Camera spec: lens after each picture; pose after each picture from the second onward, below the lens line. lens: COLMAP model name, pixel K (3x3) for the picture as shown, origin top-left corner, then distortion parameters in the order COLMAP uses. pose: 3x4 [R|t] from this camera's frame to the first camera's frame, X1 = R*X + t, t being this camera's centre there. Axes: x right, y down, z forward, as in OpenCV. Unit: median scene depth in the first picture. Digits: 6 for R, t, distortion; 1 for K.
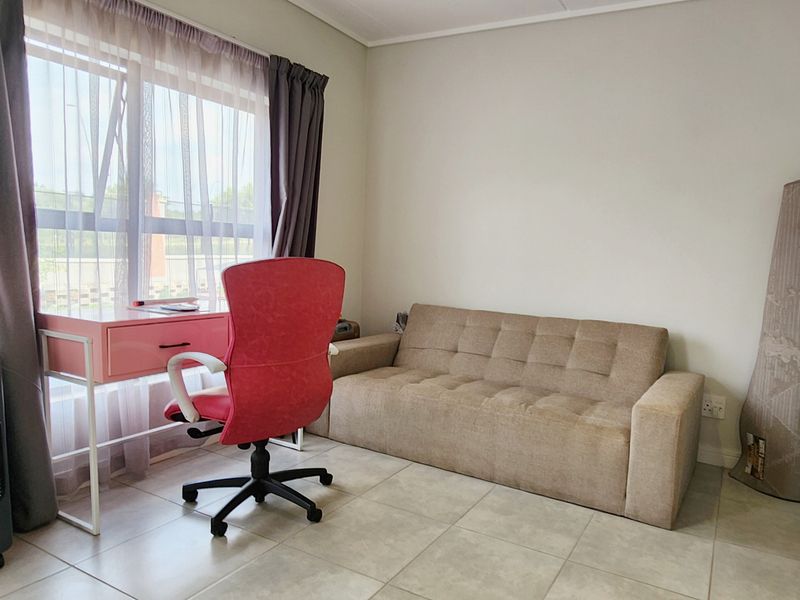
lens RADIAL K [[542.4, 0, 403.8], [0, 542.4, 302.4], [0, 0, 1]] dist [-0.000665, -0.001895]
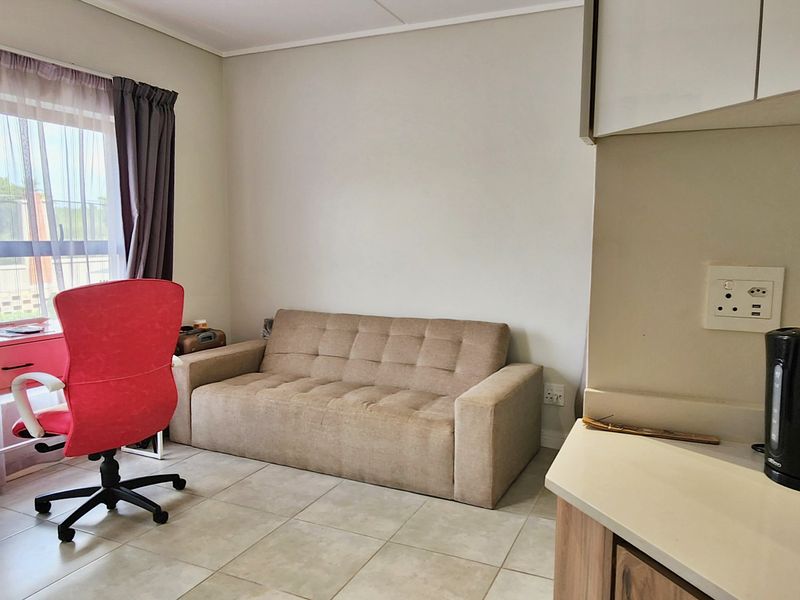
lens RADIAL K [[576.0, 0, 351.0], [0, 576.0, 300.6], [0, 0, 1]] dist [-0.003787, -0.004230]
pose [[0.997103, -0.045634, 0.060851, 0.136541], [0.045337, 0.998952, 0.006267, -0.022731], [-0.061073, -0.003490, 0.998127, -0.135048]]
